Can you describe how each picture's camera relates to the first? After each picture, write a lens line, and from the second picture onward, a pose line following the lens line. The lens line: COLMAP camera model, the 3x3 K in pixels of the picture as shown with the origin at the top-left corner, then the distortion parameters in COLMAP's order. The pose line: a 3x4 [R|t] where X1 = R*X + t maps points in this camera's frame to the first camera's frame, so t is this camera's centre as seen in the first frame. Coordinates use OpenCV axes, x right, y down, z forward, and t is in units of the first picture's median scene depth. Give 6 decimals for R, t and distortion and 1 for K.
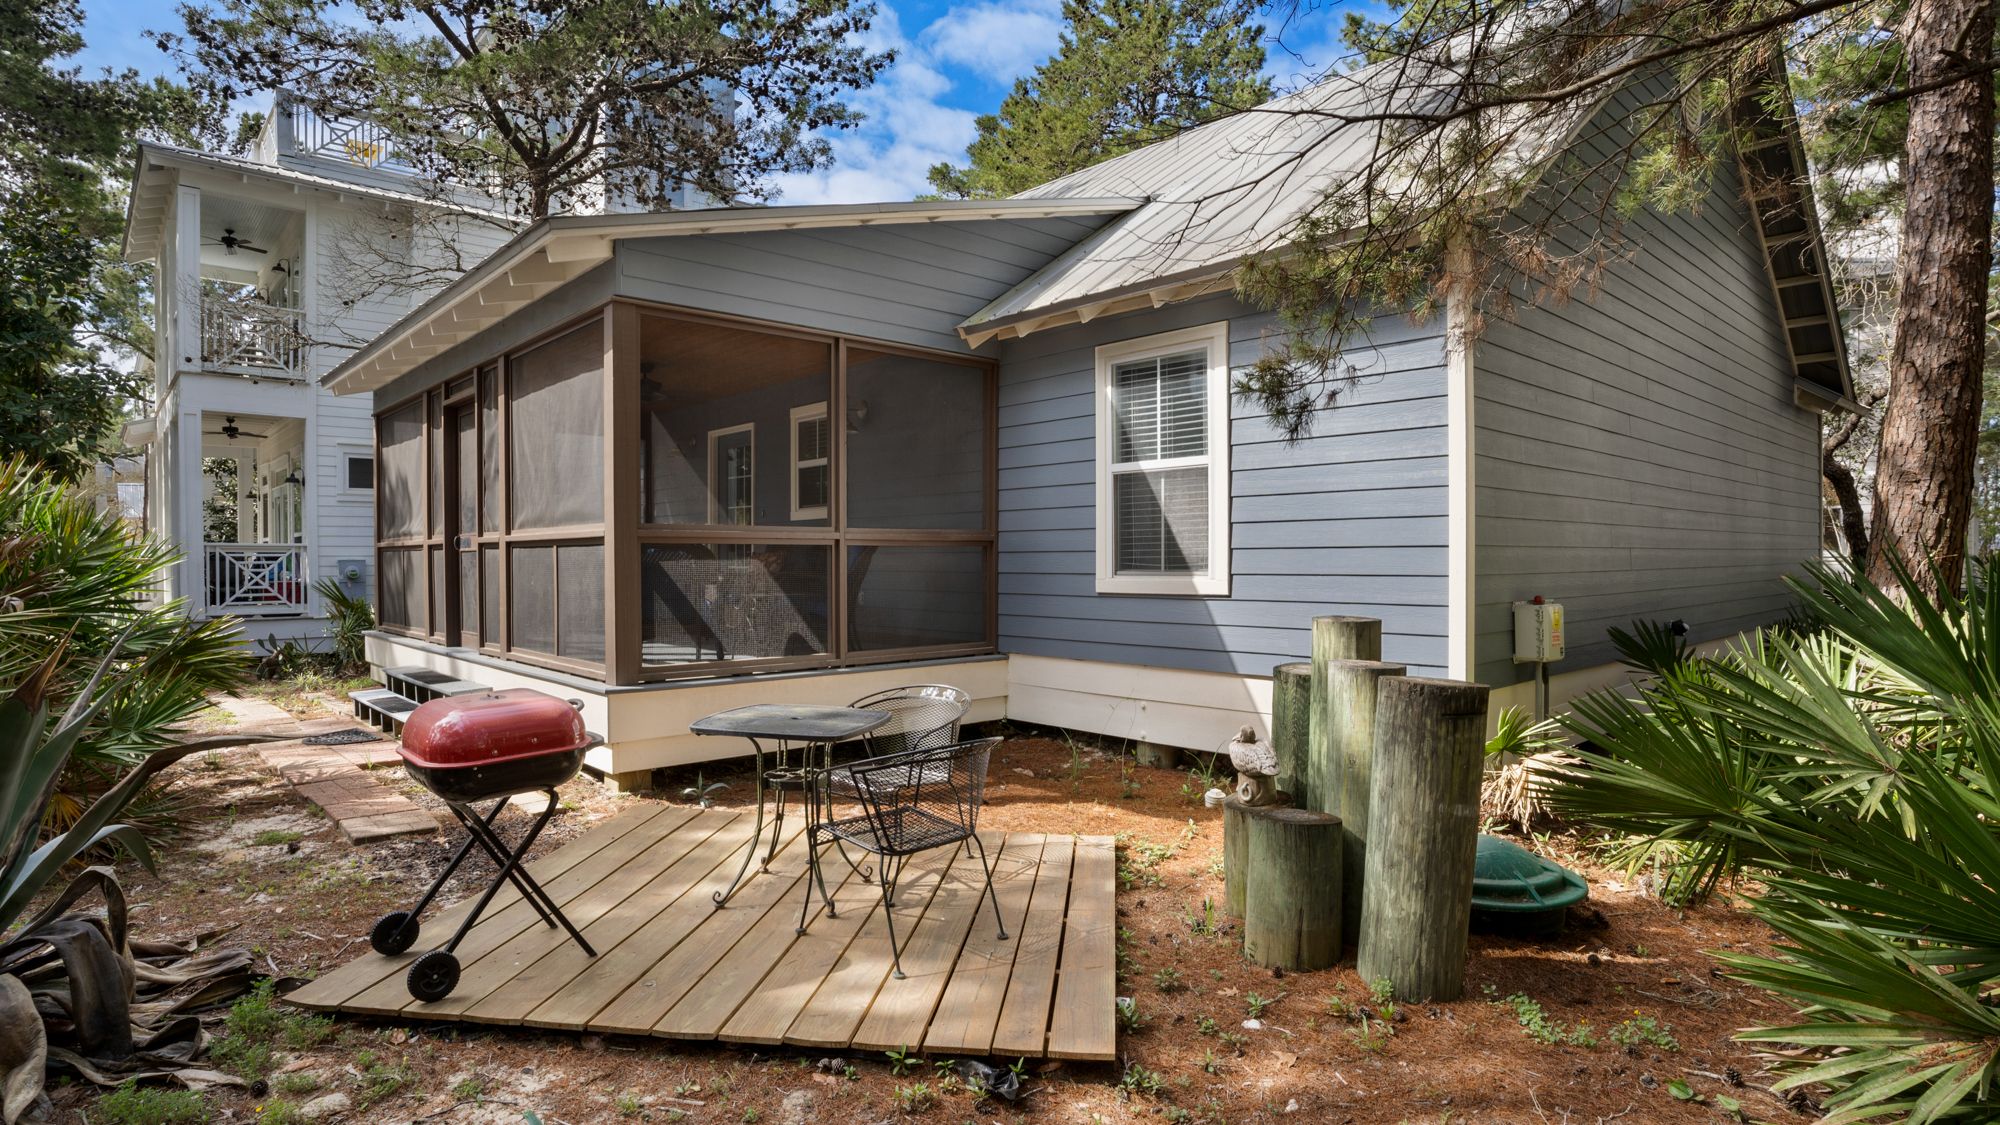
lens RADIAL K [[1017.9, 0, 998.2], [0, 1017.9, 556.8], [0, 0, 1]] dist [-0.031547, 0.000863]
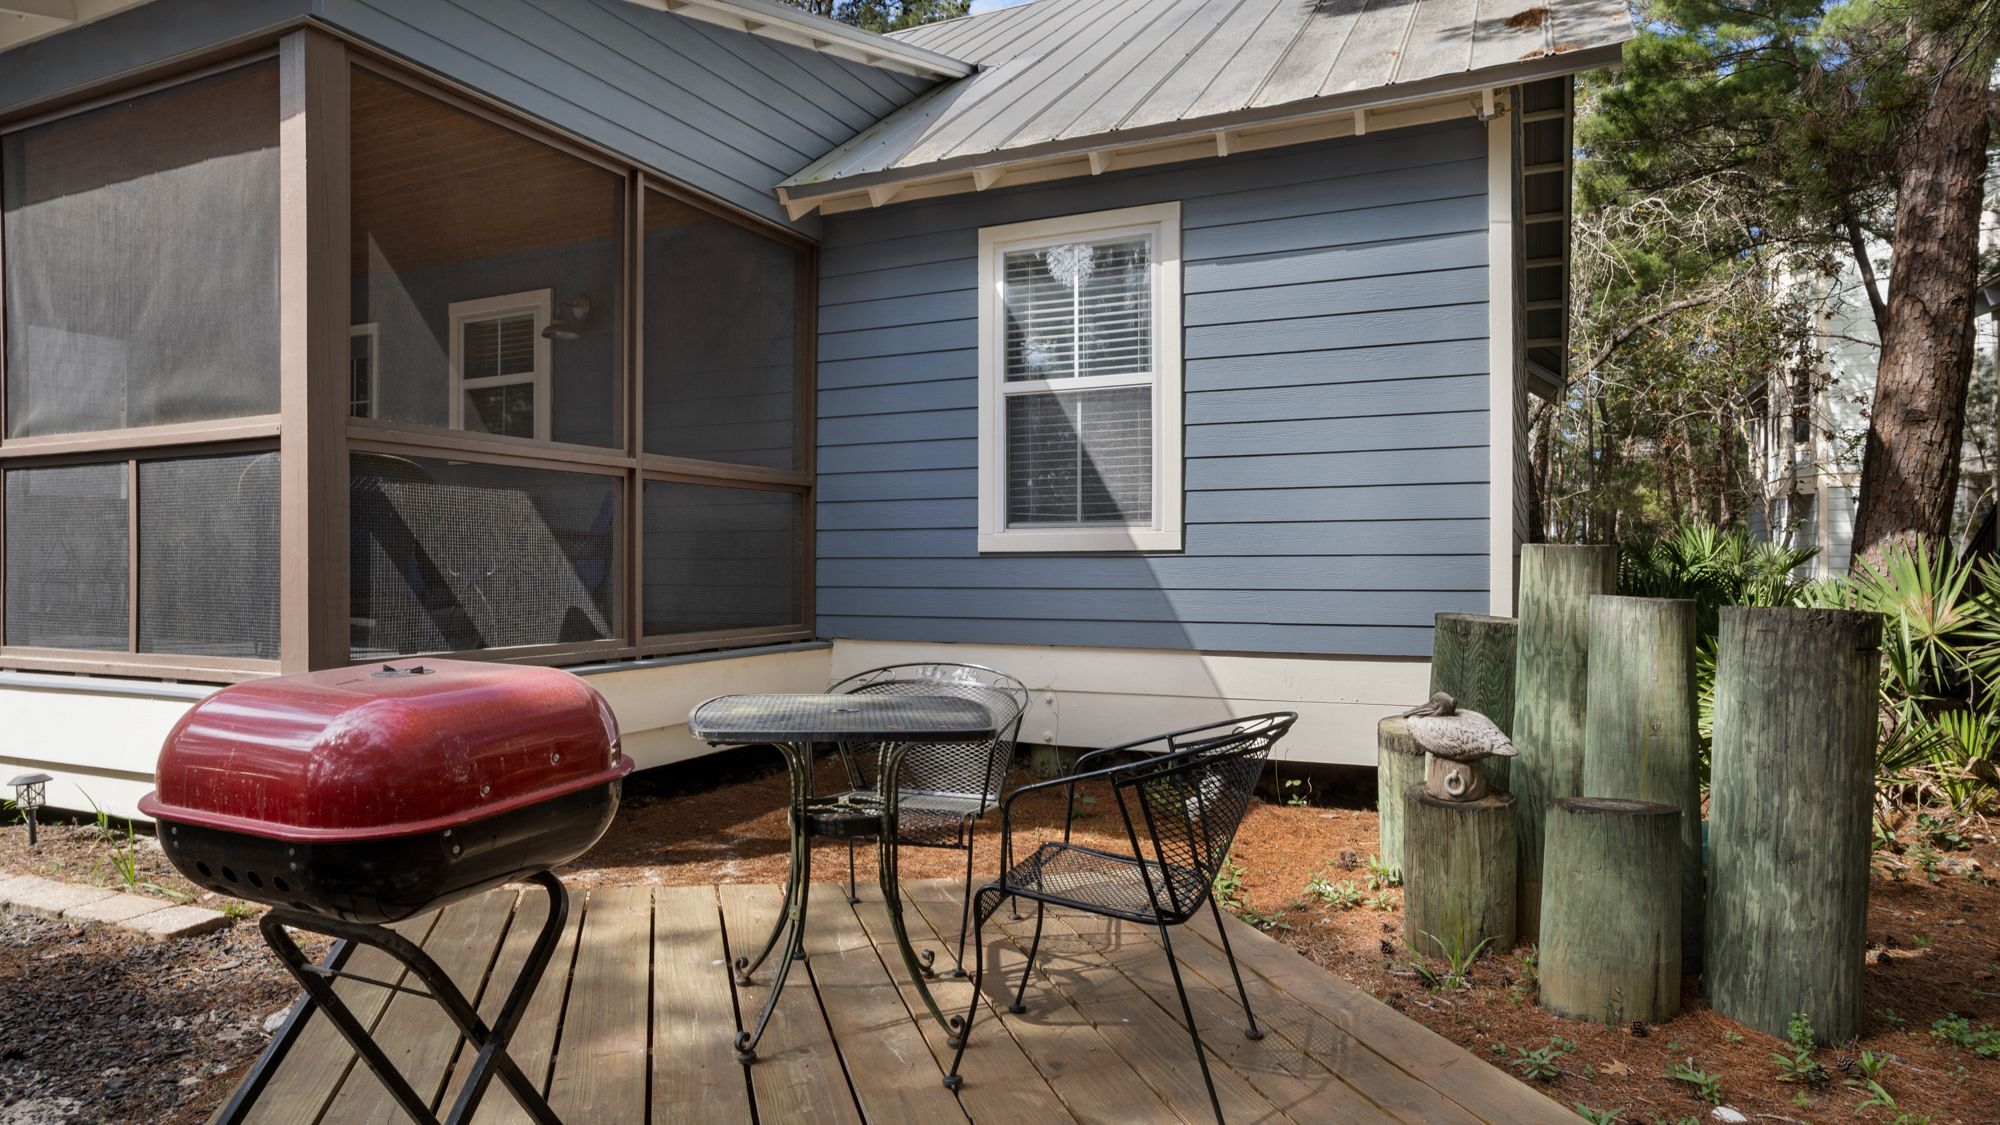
lens RADIAL K [[1141.9, 0, 996.2], [0, 1141.9, 551.5], [0, 0, 1]] dist [-0.018278, 0.007962]
pose [[0.928035, 0.006922, 0.372428, -0.229628], [-0.003875, 0.999953, -0.008932, 0.046476], [-0.372473, 0.006846, 0.928018, 0.228561]]
